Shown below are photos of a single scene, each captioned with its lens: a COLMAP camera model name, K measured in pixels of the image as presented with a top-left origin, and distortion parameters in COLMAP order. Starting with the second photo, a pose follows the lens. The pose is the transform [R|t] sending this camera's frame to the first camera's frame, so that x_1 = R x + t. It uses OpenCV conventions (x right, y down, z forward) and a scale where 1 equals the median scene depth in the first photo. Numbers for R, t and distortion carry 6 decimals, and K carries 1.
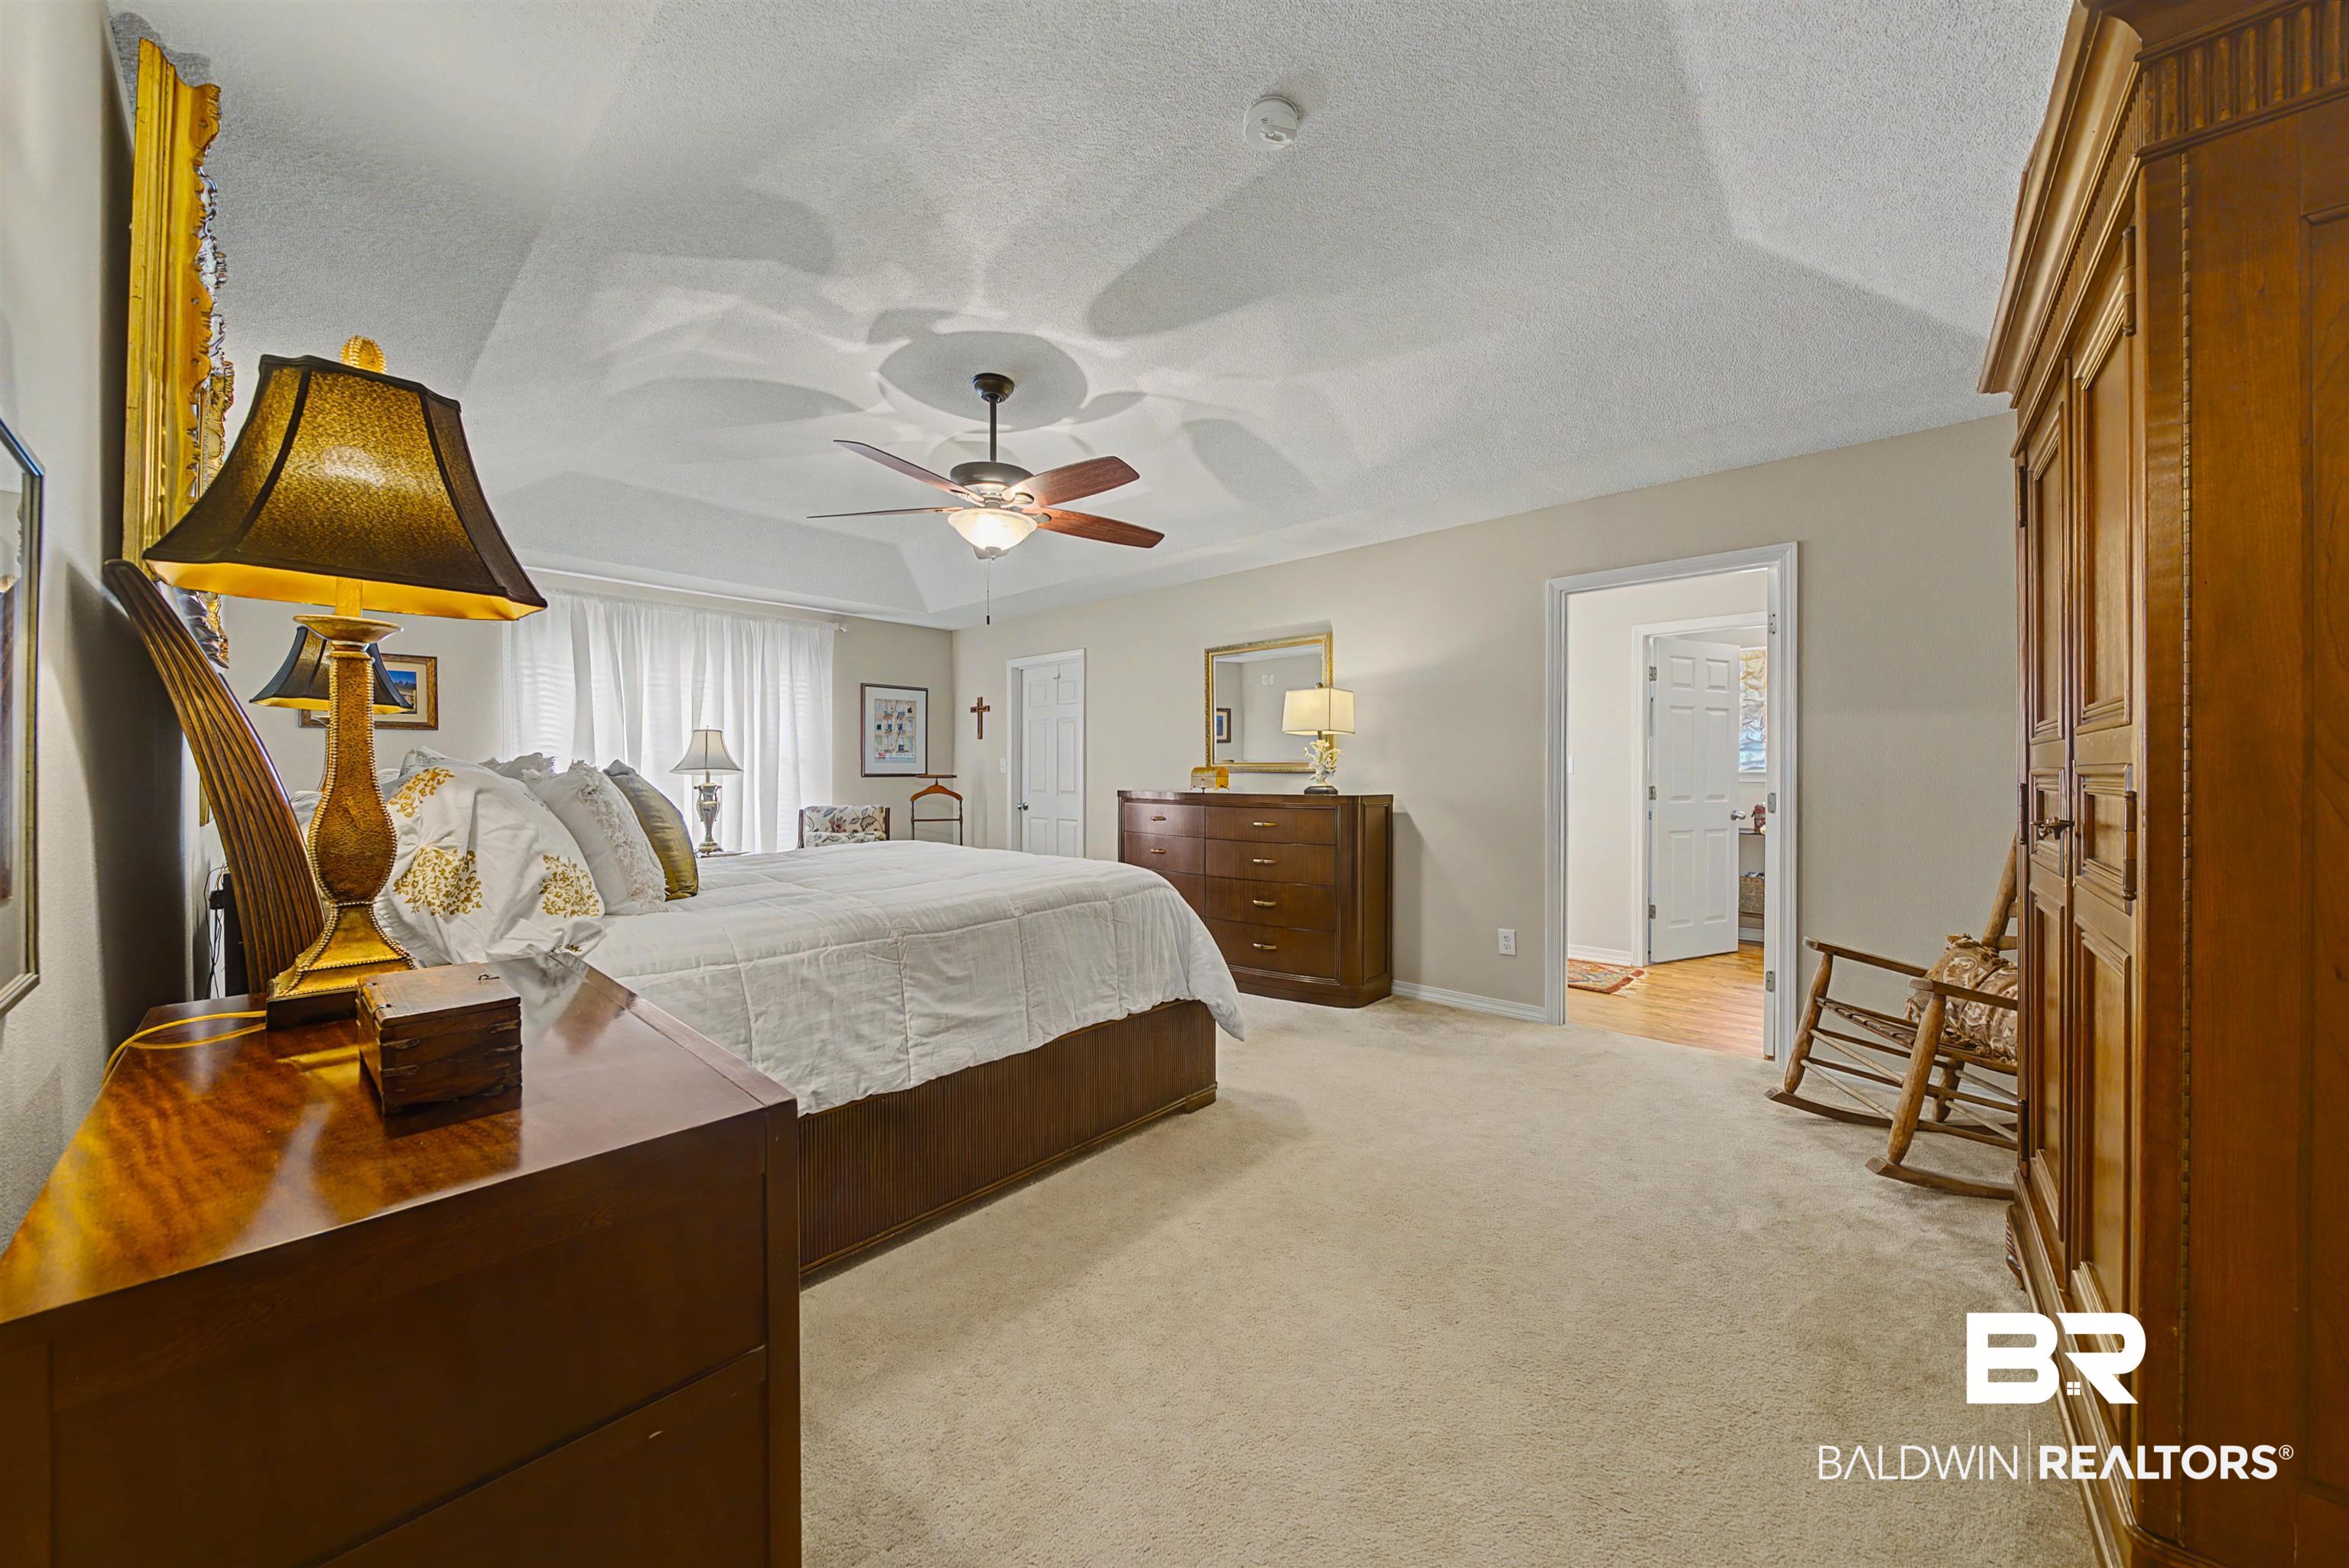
lens RADIAL K [[814.2, 0, 1174.5], [0, 814.2, 776.3], [0, 0, 1]] dist [-0.001789, -0.000094]
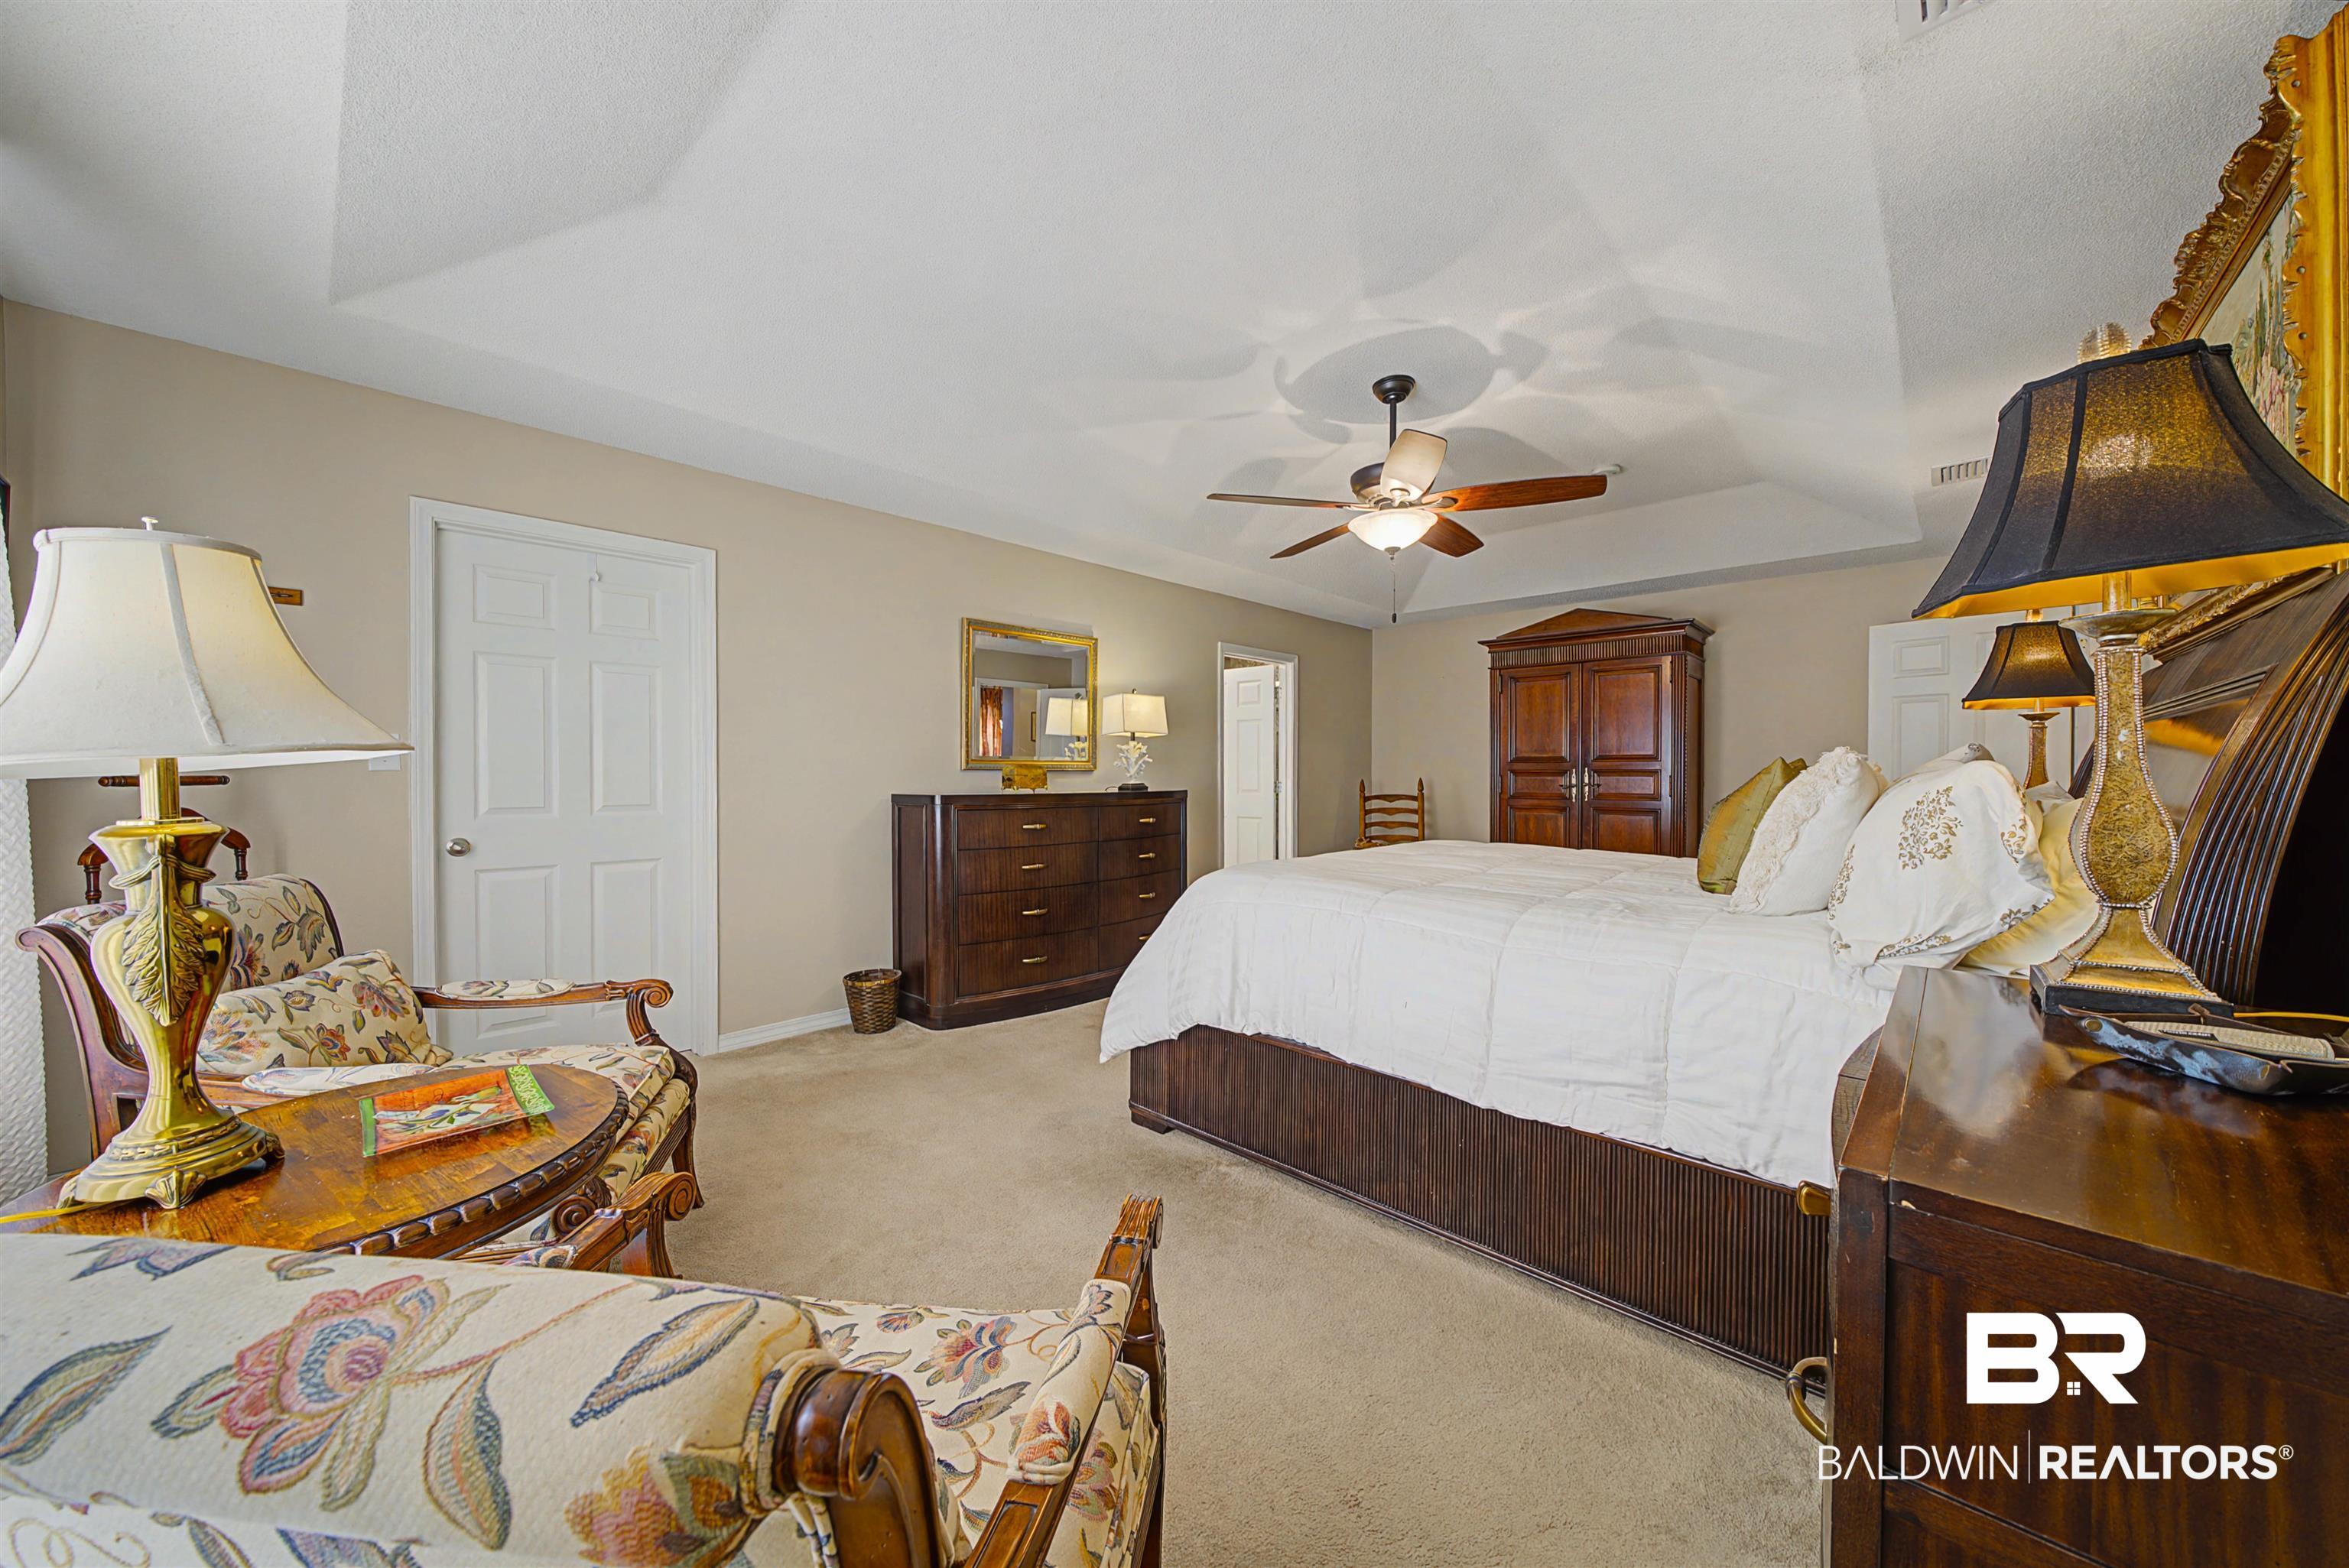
lens RADIAL K [[814.2, 0, 1188.3], [0, 814.2, 787.4], [0, 0, 1]] dist [-0.001789, -0.000094]
pose [[0.026834, -0.014512, 0.999535, -1.168961], [0.003649, 0.999889, 0.014419, 0.001445], [-0.999633, 0.003260, 0.026884, 1.152159]]
